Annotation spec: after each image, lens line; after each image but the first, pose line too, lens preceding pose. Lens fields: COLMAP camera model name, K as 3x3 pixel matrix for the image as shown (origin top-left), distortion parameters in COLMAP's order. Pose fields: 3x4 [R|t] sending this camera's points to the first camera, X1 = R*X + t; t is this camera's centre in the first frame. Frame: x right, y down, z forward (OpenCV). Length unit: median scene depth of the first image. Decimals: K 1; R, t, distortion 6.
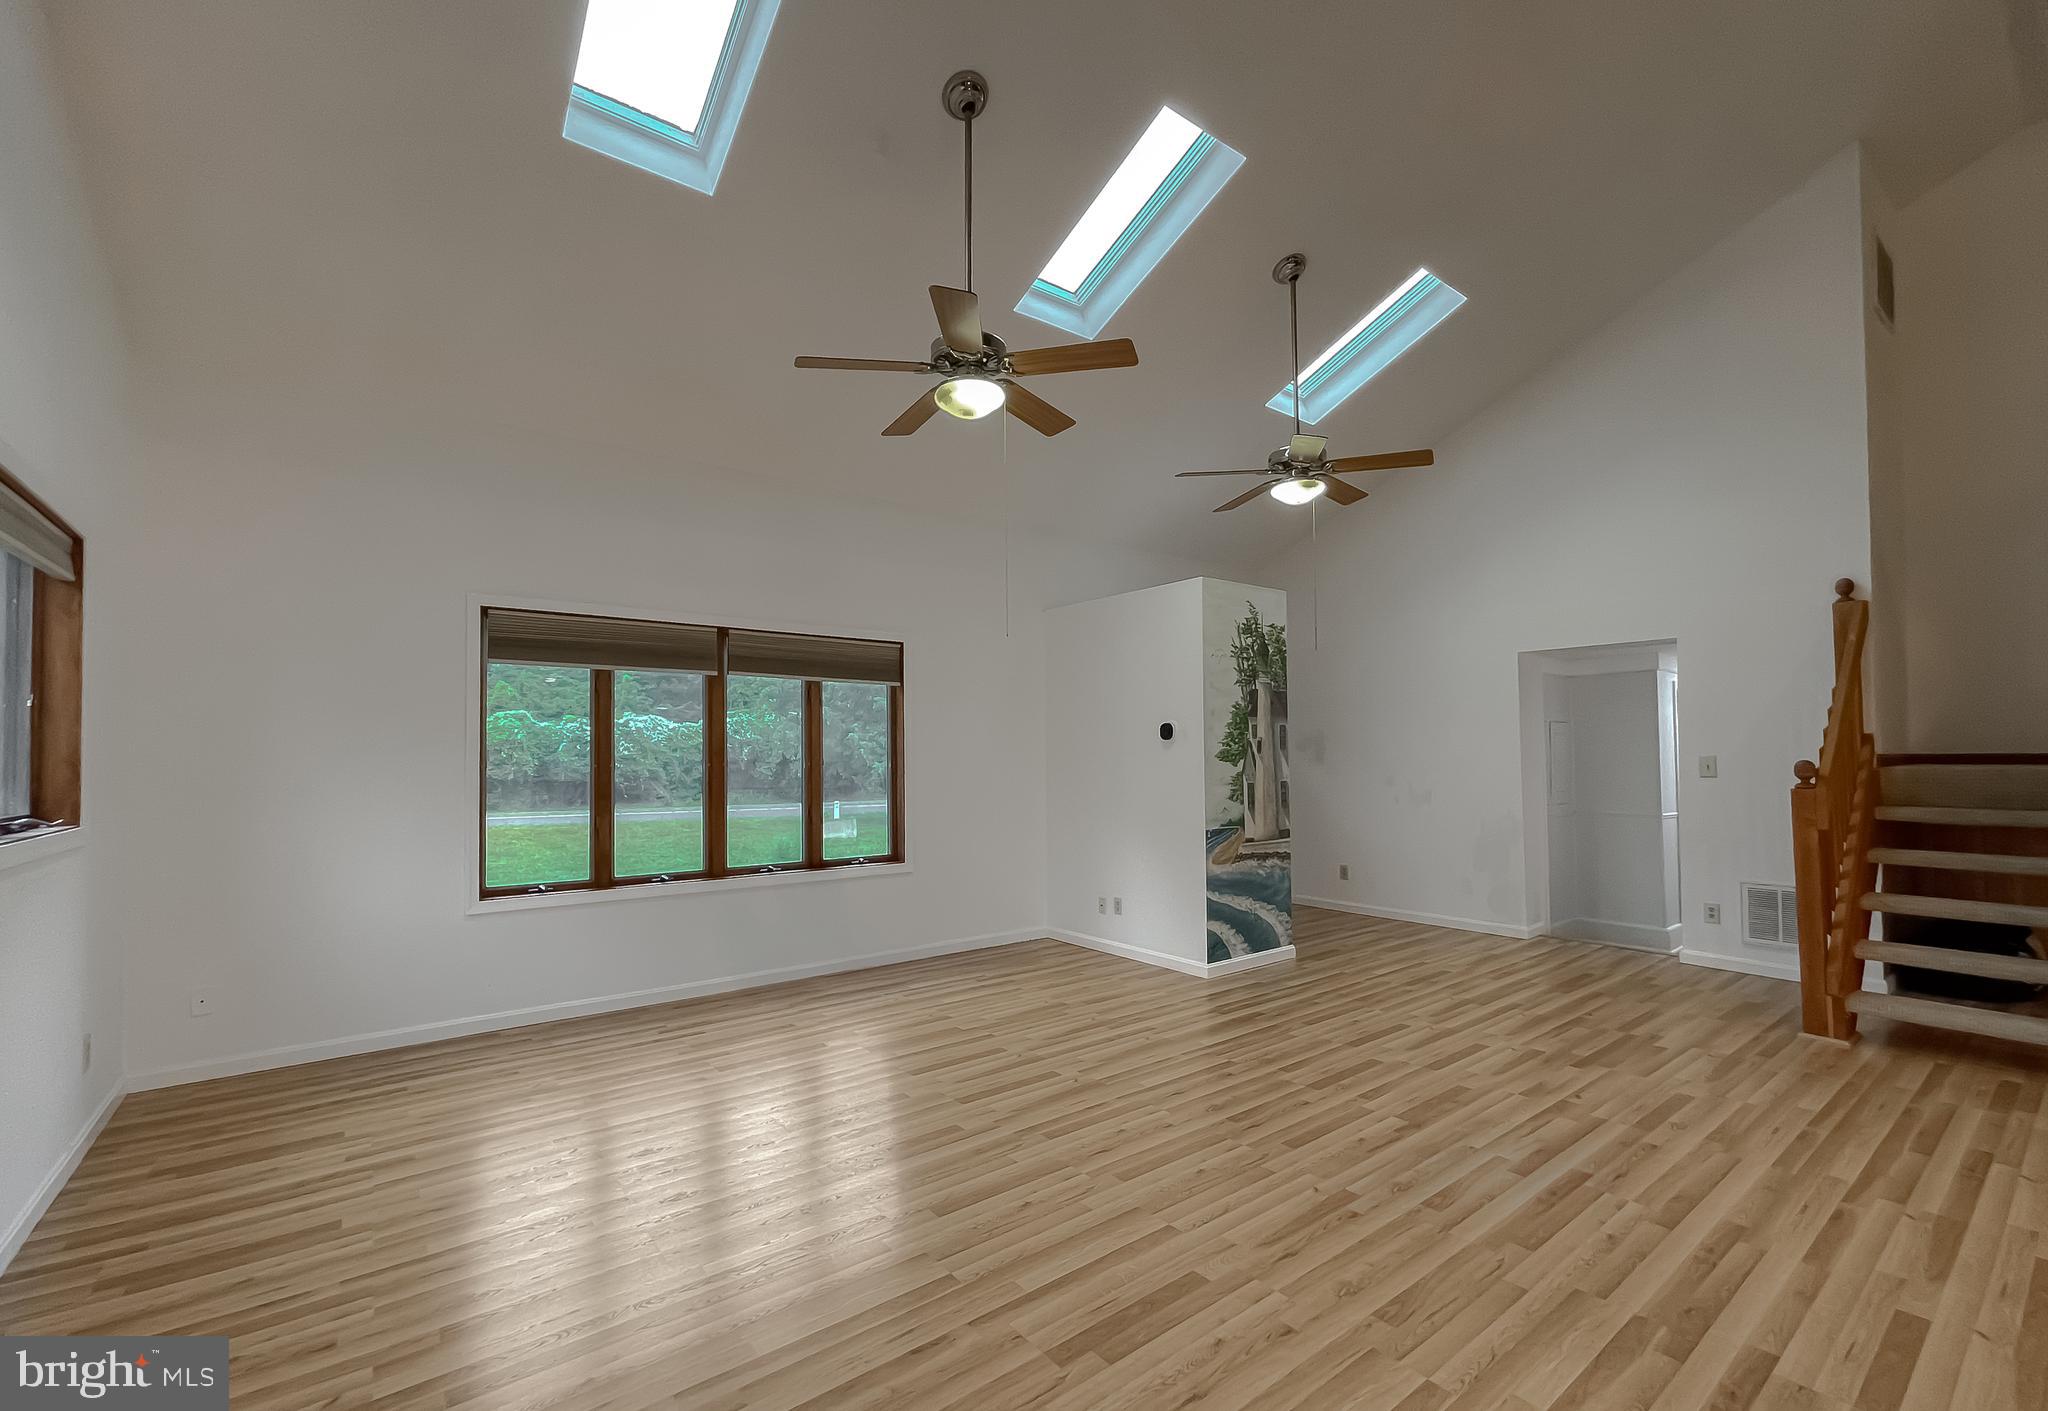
lens RADIAL K [[857.6, 0, 1015.0], [0, 857.6, 738.3], [0, 0, 1]] dist [-0.004862, 0.001885]
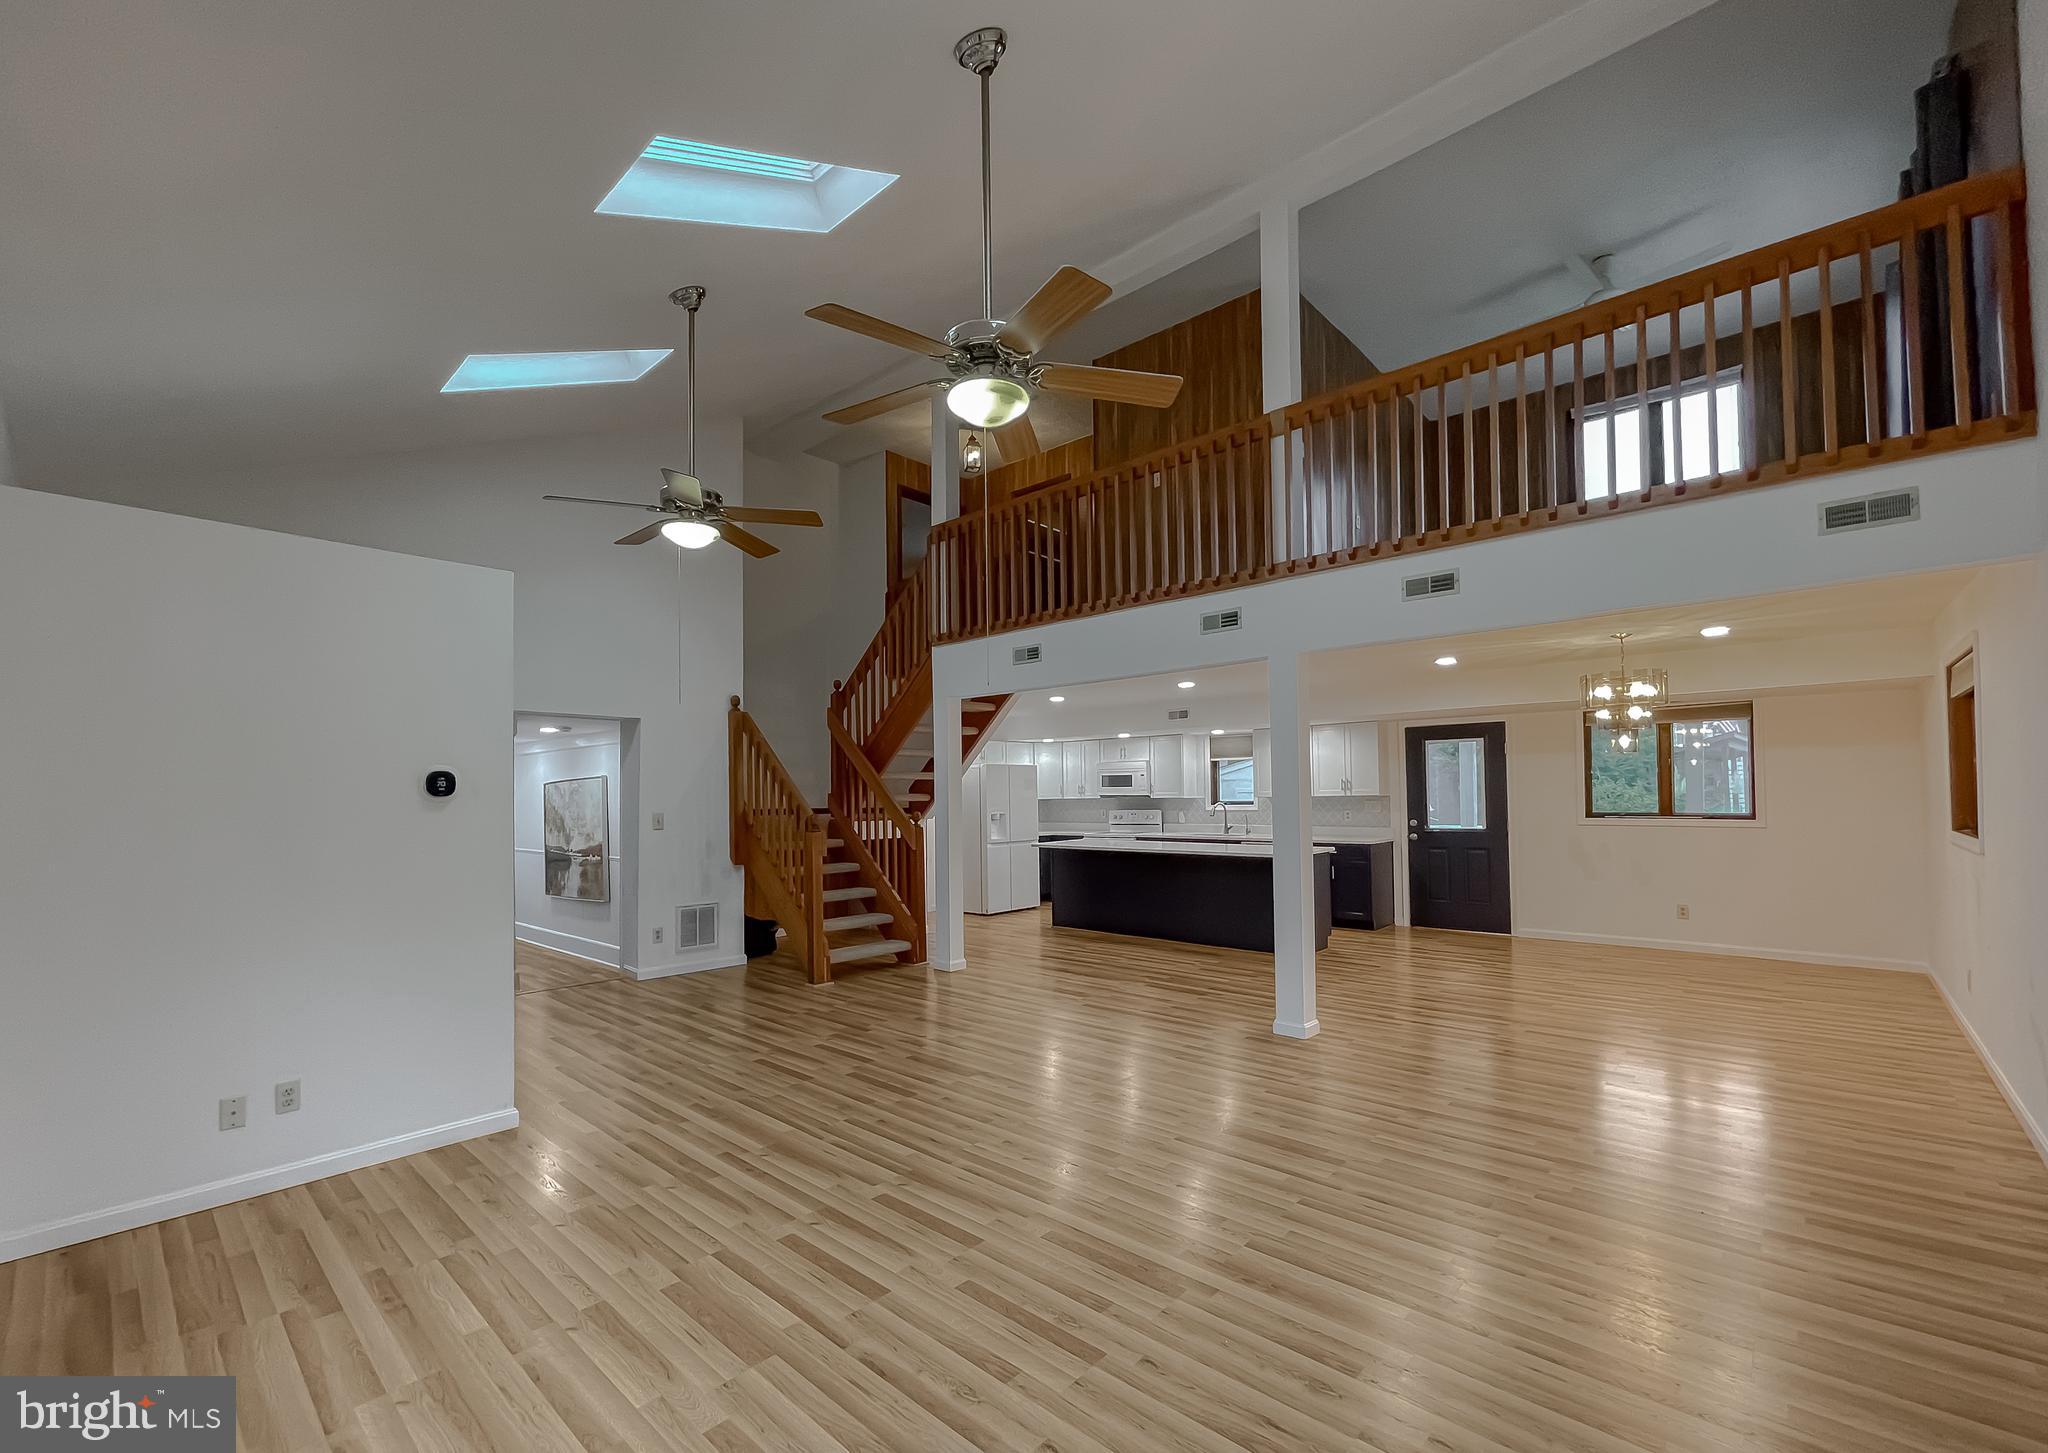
lens RADIAL K [[867.4, 0, 1008.9], [0, 867.4, 770.9], [0, 0, 1]] dist [-0.003248, 0.000692]
pose [[-0.171615, 0.037122, 0.984464, -0.560593], [-0.008215, 0.999201, -0.039110, 0.003708], [-0.985130, -0.014800, -0.171173, 0.694992]]
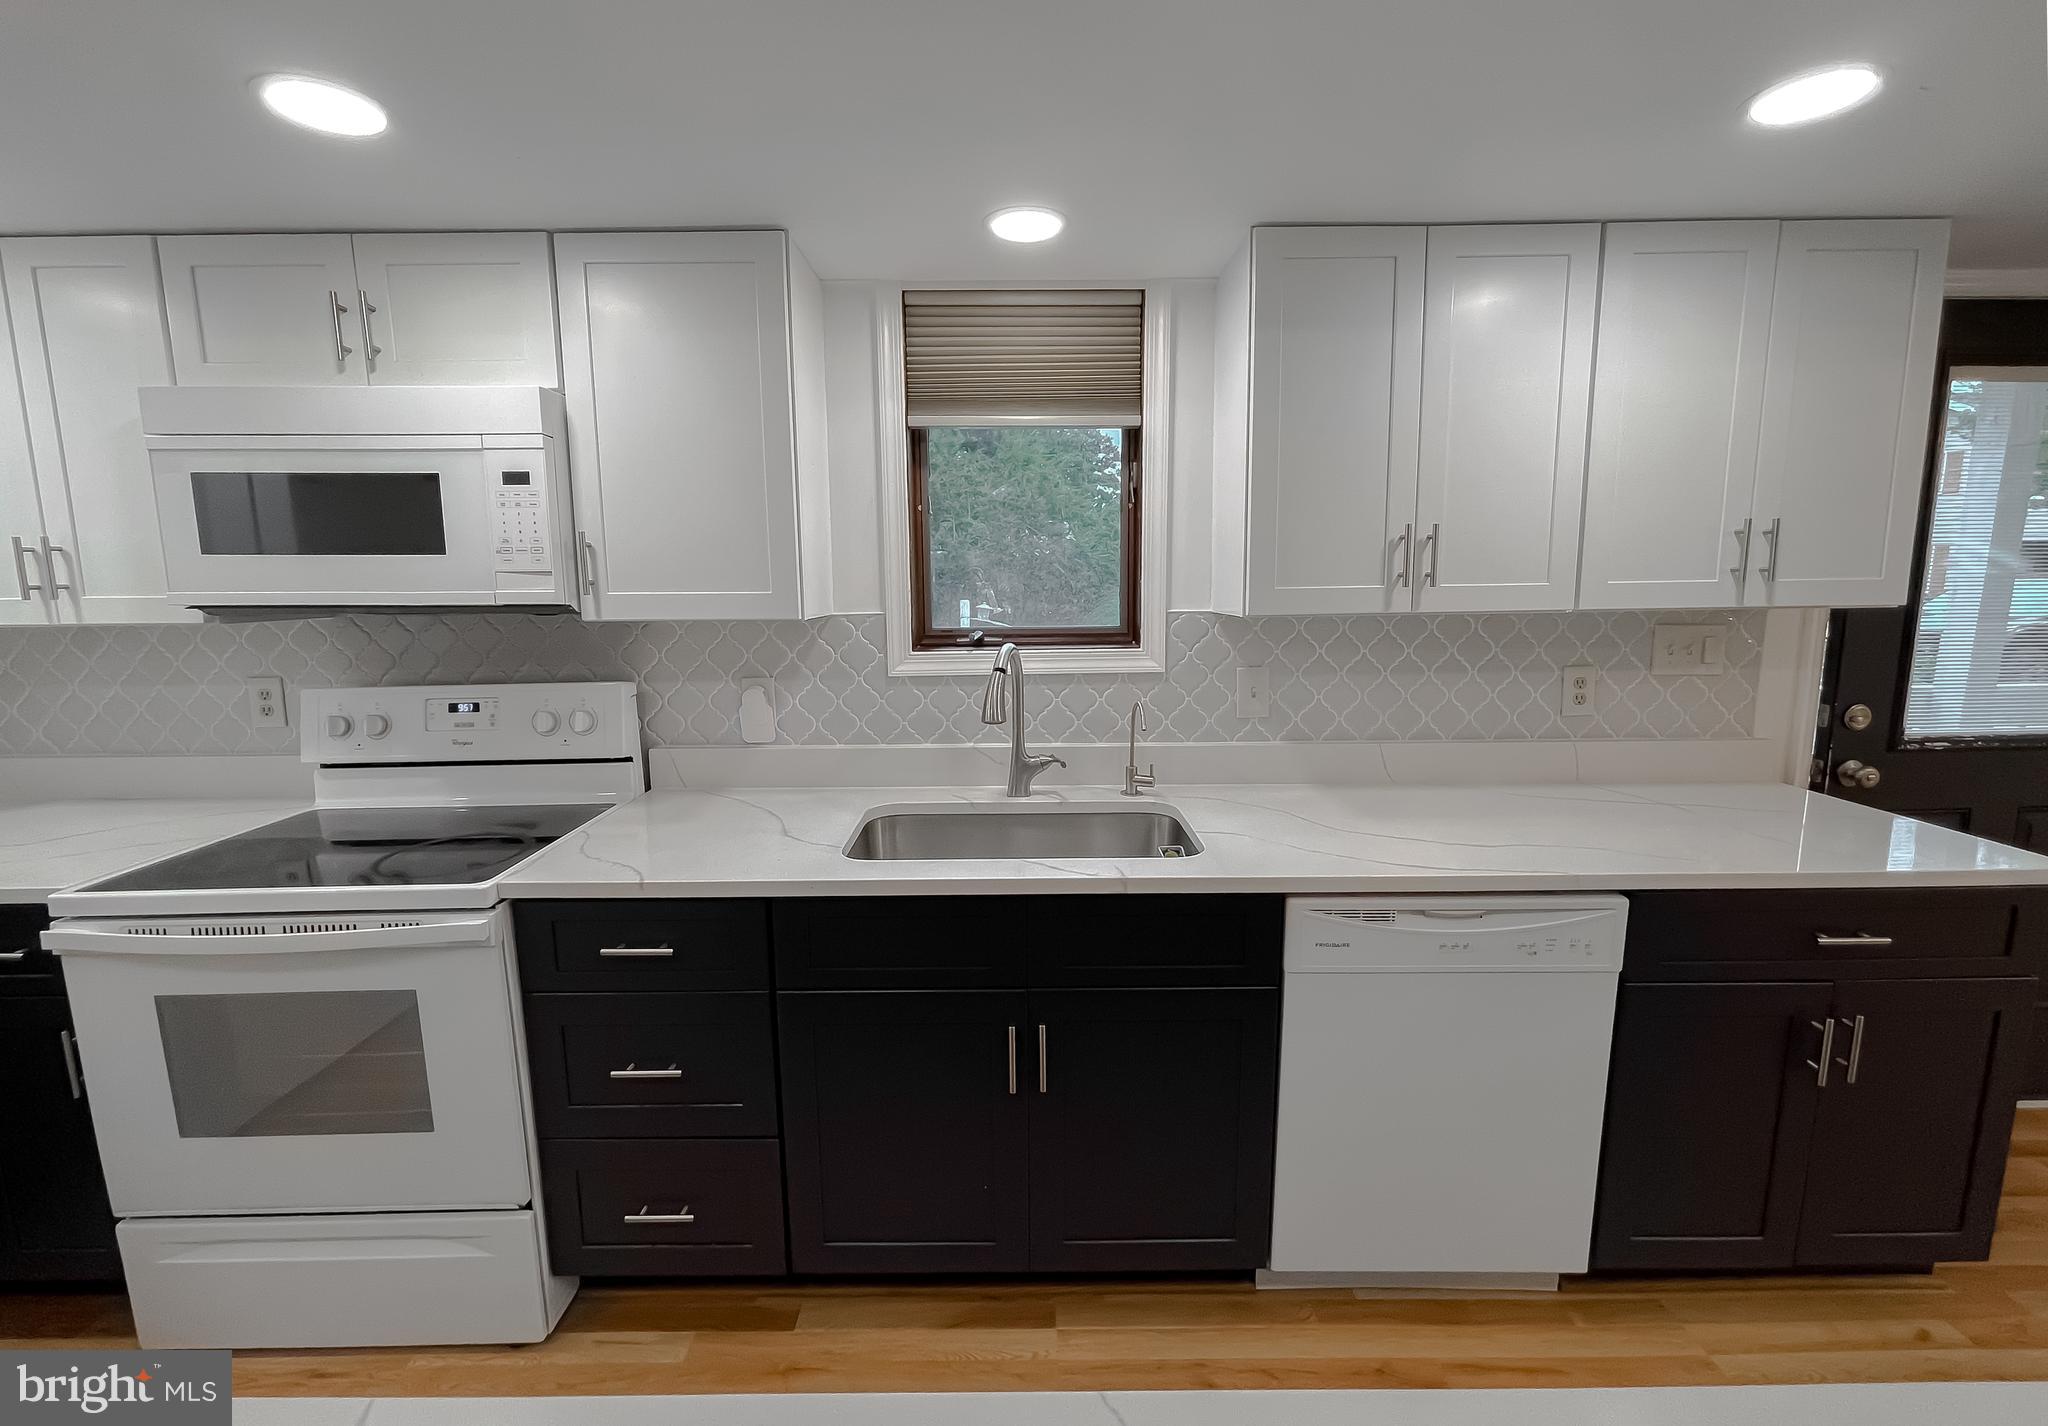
lens RADIAL K [[857.6, 0, 1017.1], [0, 857.6, 703.9], [0, 0, 1]] dist [-0.004862, 0.001885]
pose [[-0.796133, -0.073363, 0.600658, 0.977235], [0.002035, 0.992293, 0.123893, -0.023082], [-0.605118, 0.099858, -0.789848, 0.205925]]
